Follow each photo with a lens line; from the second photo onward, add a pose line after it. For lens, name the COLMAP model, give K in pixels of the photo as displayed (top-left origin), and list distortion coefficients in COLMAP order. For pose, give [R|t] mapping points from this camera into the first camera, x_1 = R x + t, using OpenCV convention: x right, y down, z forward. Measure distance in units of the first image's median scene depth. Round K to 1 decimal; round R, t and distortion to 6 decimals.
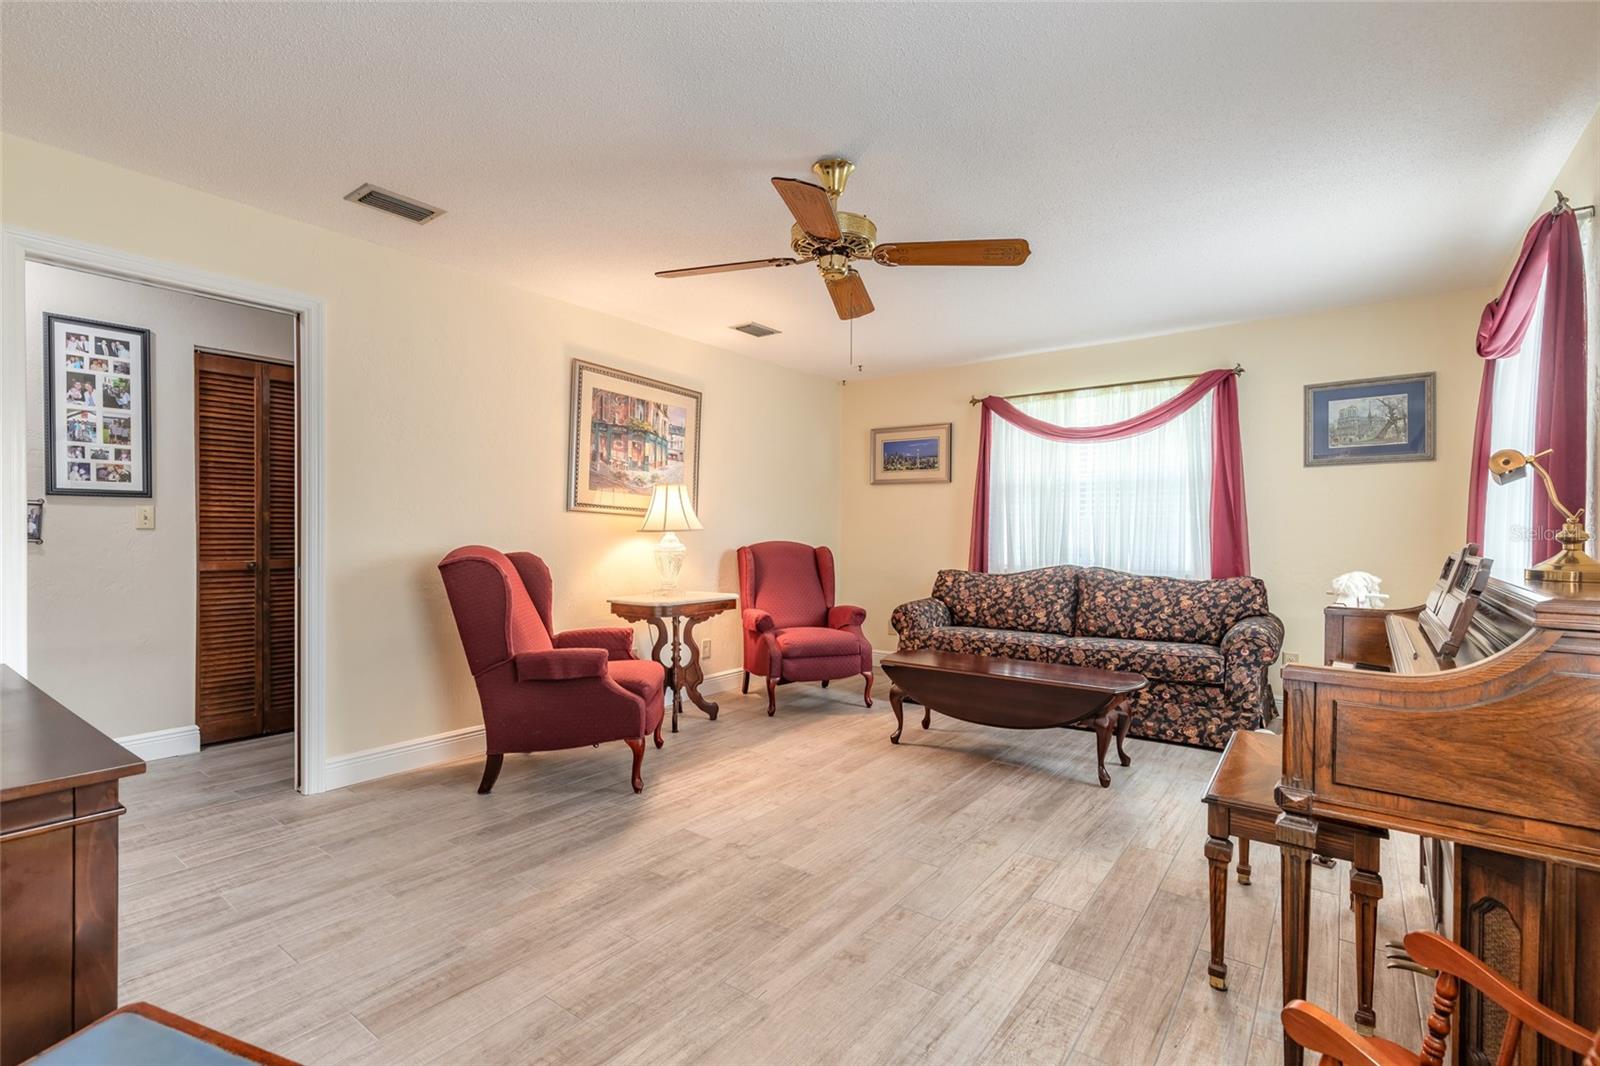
lens RADIAL K [[724.0, 0, 811.2], [0, 724.0, 532.2], [0, 0, 1]] dist [0.009997, -0.000580]
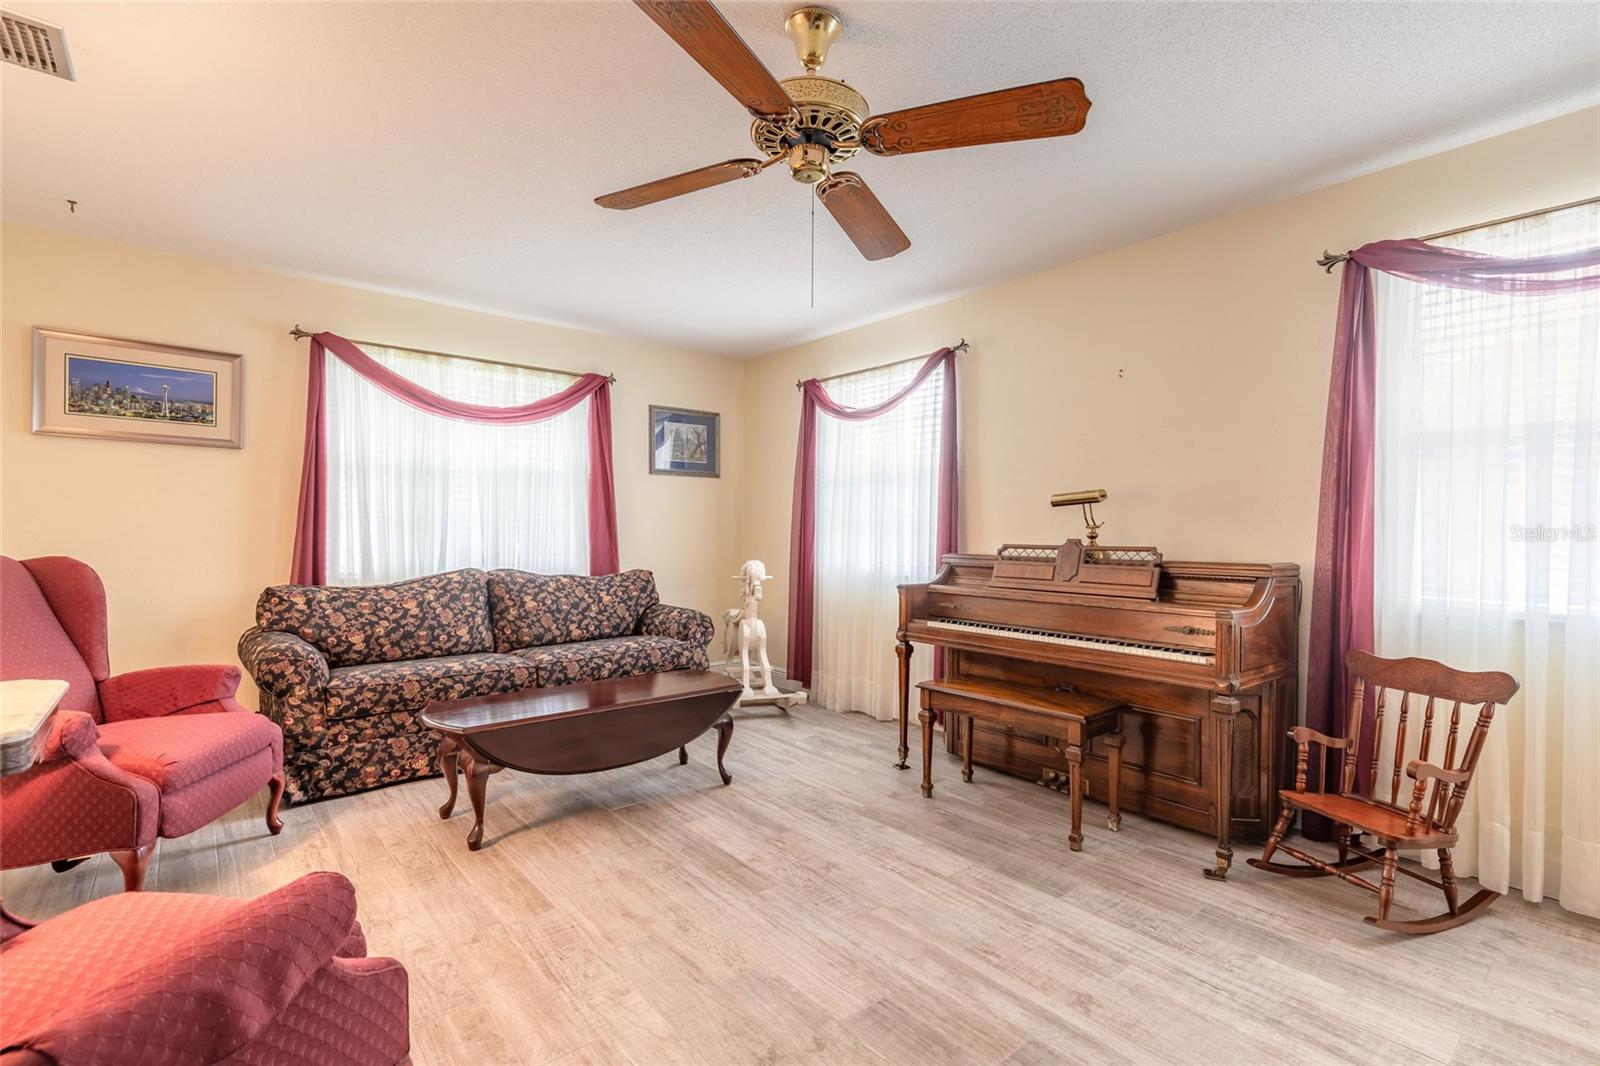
lens RADIAL K [[724.0, 0, 778.1], [0, 724.0, 539.2], [0, 0, 1]] dist [0.009997, -0.000580]
pose [[0.248971, -0.011563, 0.968442, -0.422172], [-0.005843, 0.999893, 0.013440, -0.001361], [-0.968493, -0.009005, 0.248876, 0.531323]]
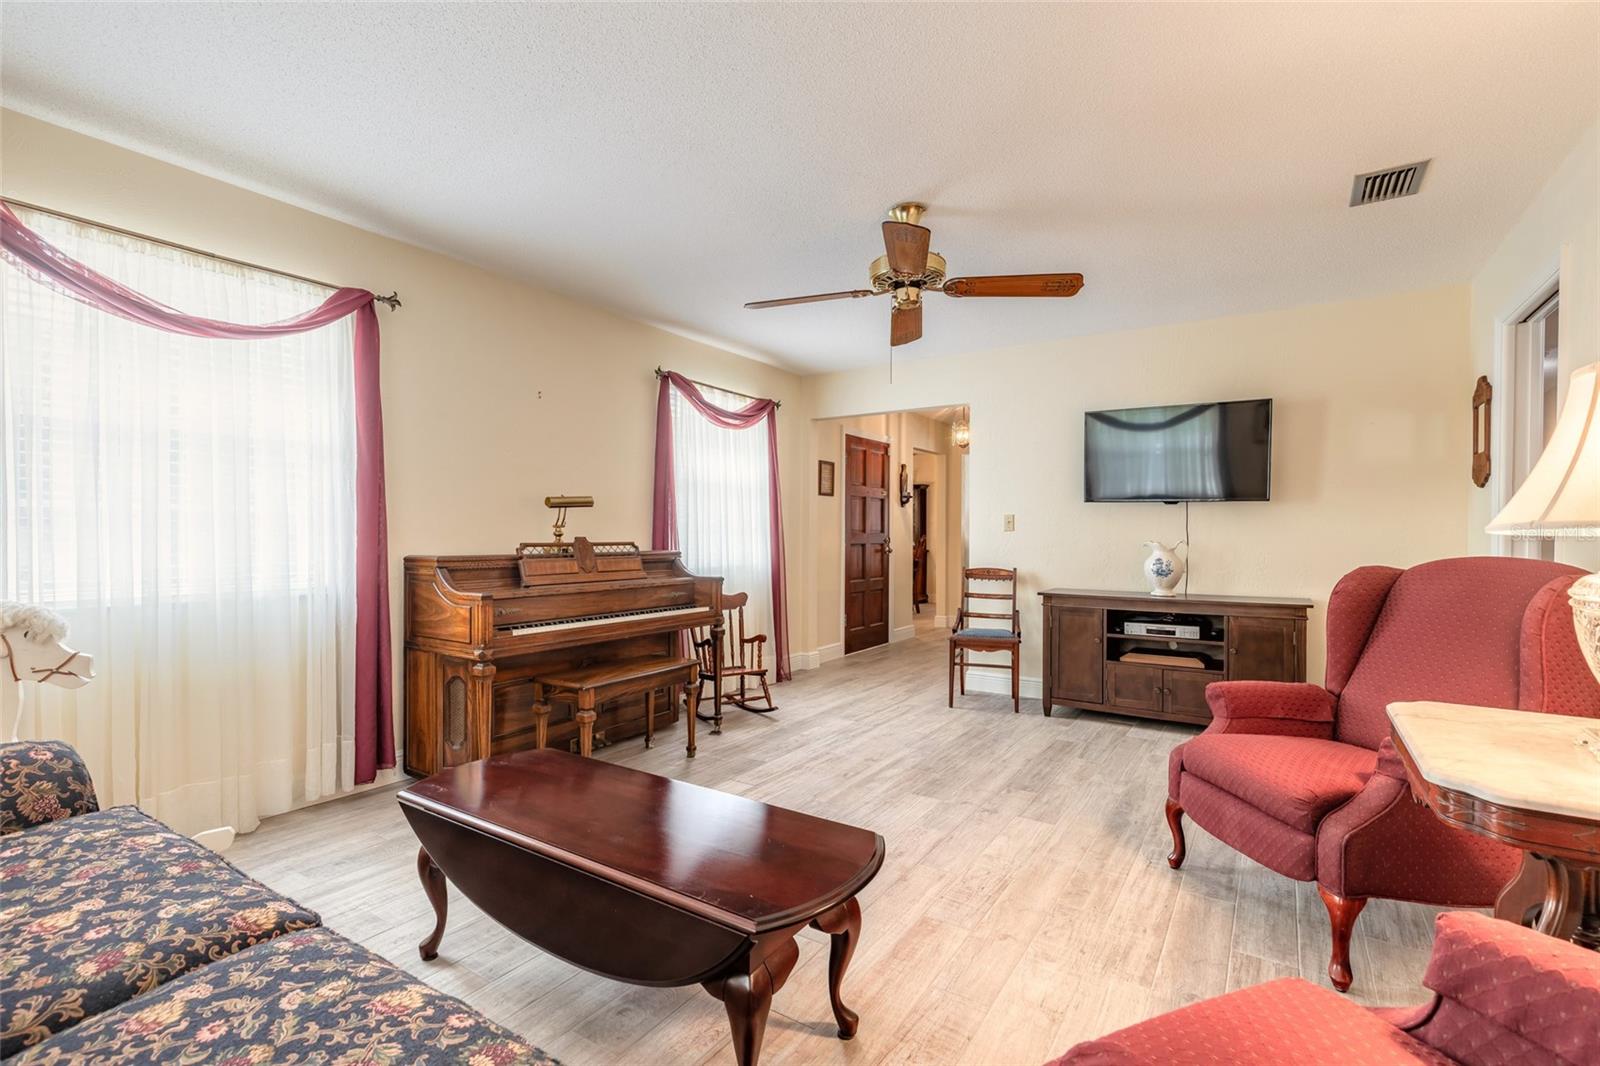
lens RADIAL K [[724.0, 0, 810.0], [0, 724.0, 540.1], [0, 0, 1]] dist [0.009997, -0.000580]
pose [[-0.998276, -0.006552, -0.058332, 0.152695], [-0.007058, 0.999939, 0.008479, 0.000980], [0.058273, 0.008876, -0.998261, 1.321510]]
